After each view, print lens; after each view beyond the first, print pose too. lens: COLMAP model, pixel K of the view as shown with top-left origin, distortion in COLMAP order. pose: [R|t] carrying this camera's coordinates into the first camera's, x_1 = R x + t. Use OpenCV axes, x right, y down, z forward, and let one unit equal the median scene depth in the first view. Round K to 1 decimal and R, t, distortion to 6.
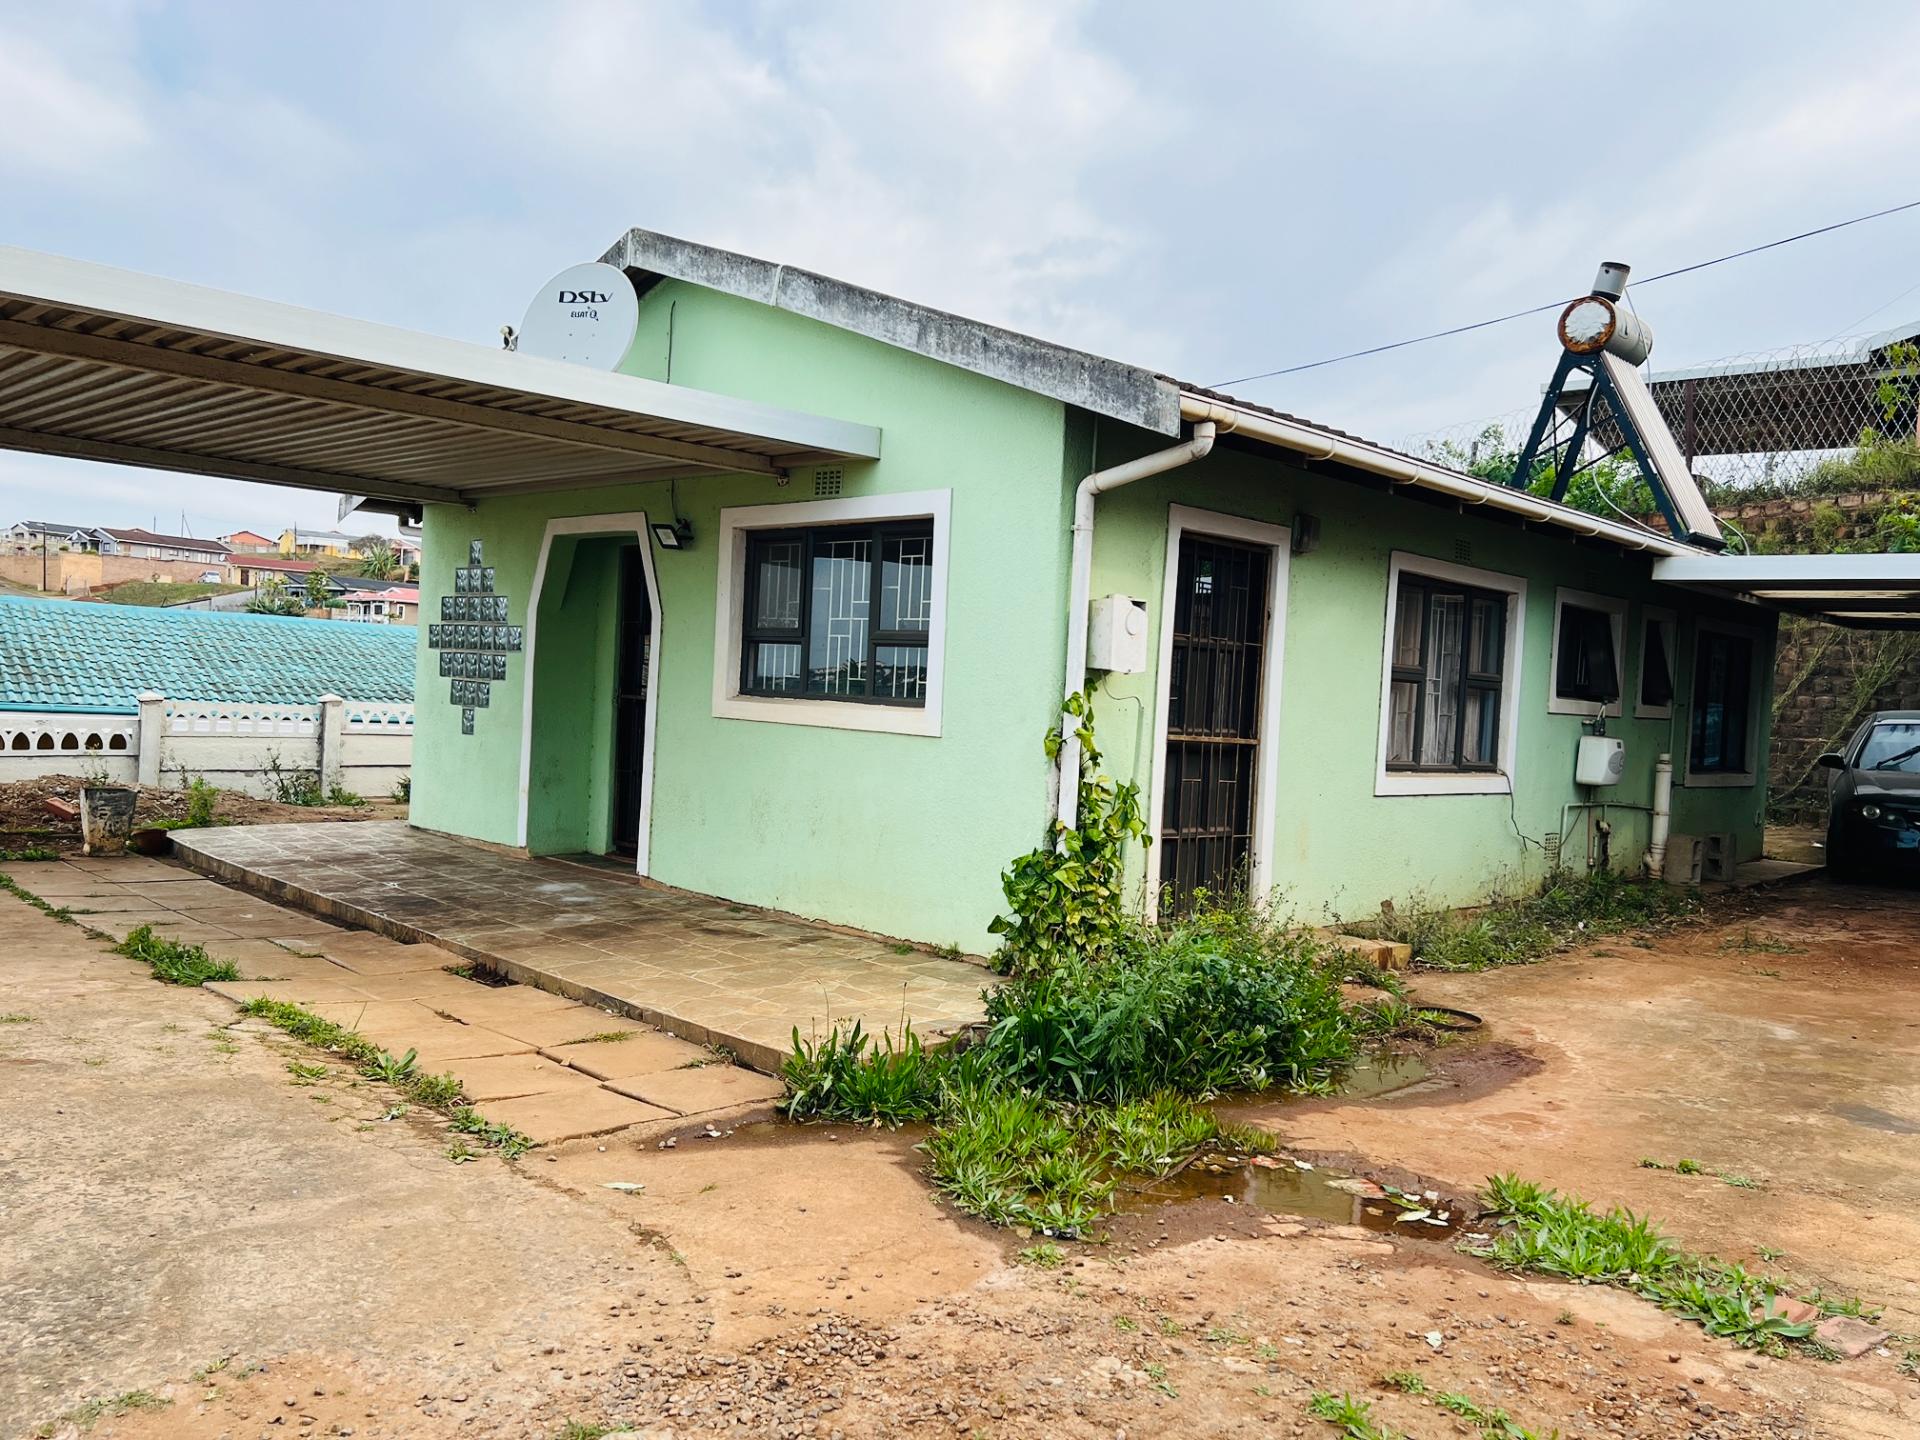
lens RADIAL K [[1420.8, 0, 964.6], [0, 1420.8, 732.2], [0, 0, 1]] dist [0.055351, -0.060077]
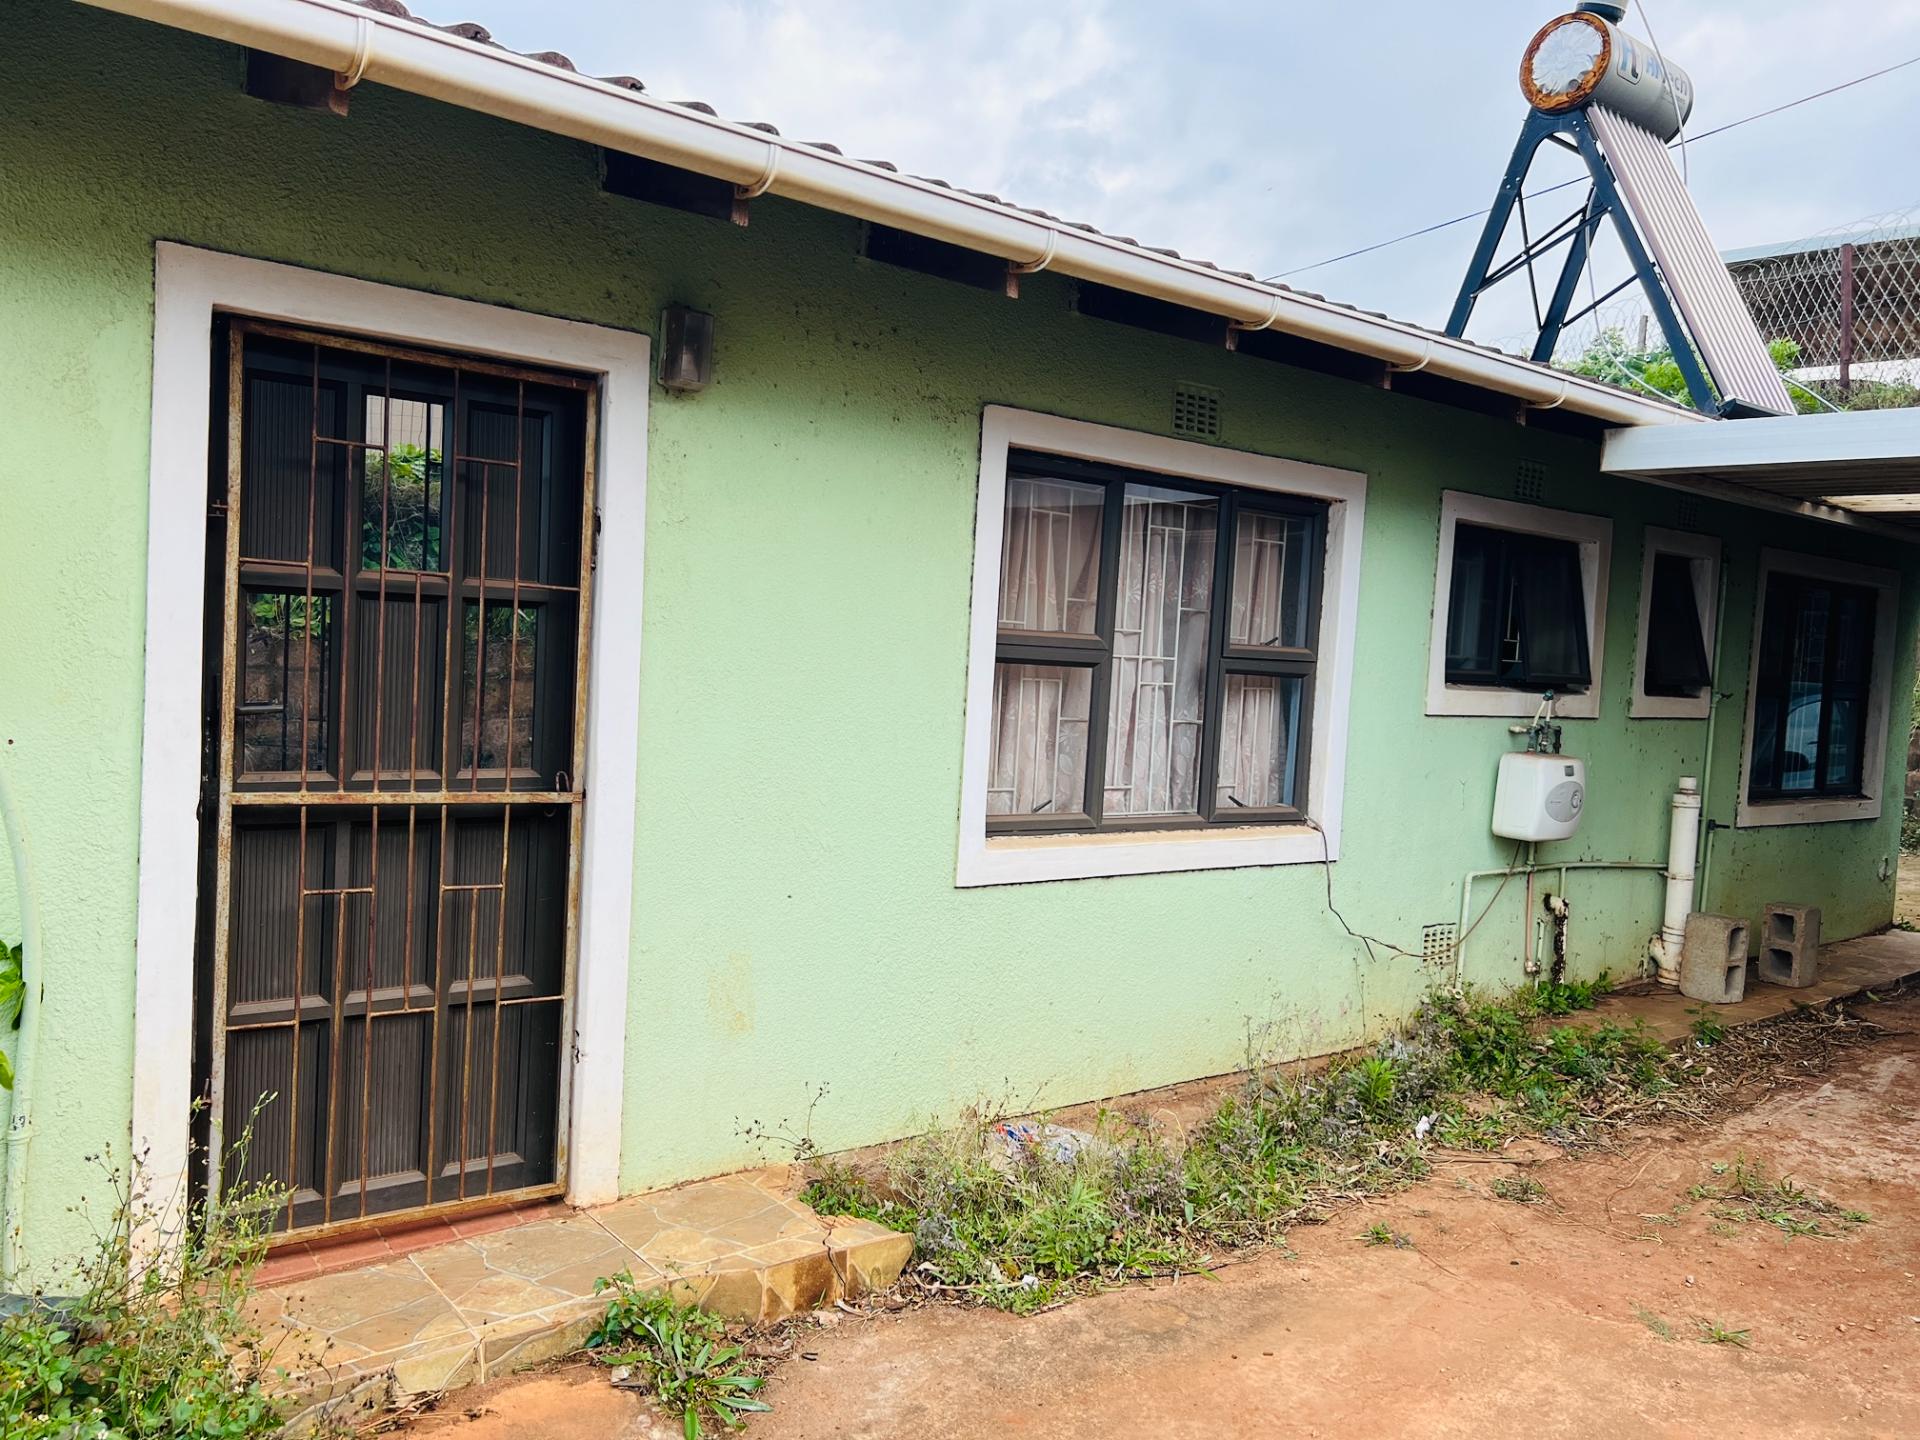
lens RADIAL K [[1428.4, 0, 956.6], [0, 1428.4, 726.1], [0, 0, 1]] dist [0.004587, 0.001385]
pose [[0.992057, 0.008936, -0.125470, 0.383592], [-0.006023, 0.999704, 0.023574, -0.027578], [0.125643, -0.022631, 0.991817, 0.545910]]
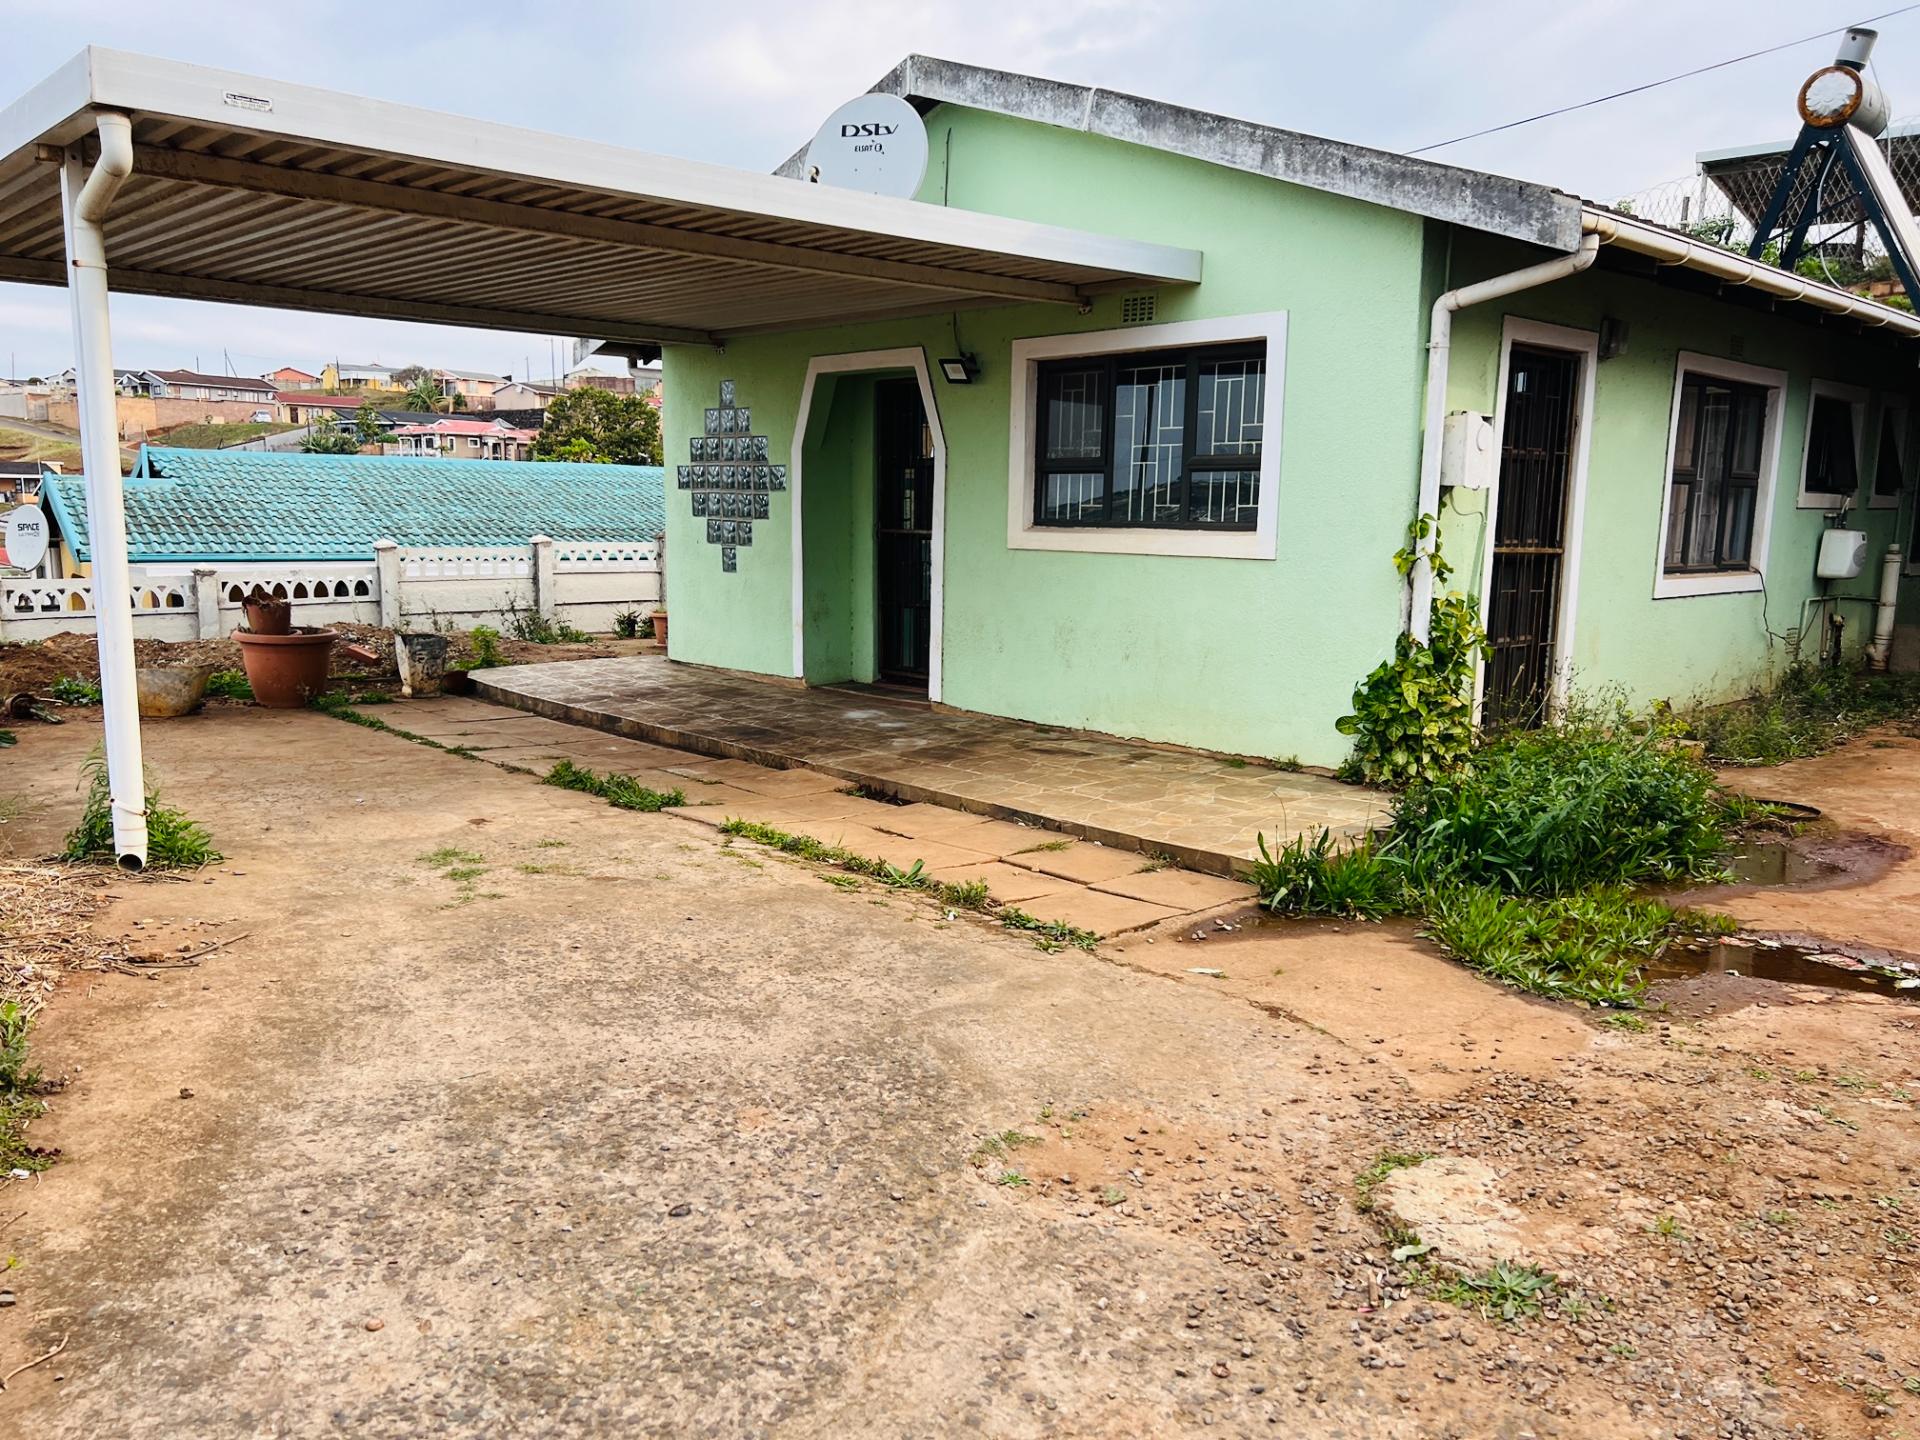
lens RADIAL K [[1422.2, 0, 945.5], [0, 1422.2, 730.1], [0, 0, 1]] dist [0.067505, -0.073181]
pose [[0.998318, -0.031222, -0.048858, -0.181594], [0.037191, 0.991273, 0.126472, -0.011945], [0.044483, -0.128076, 0.990766, -0.053747]]
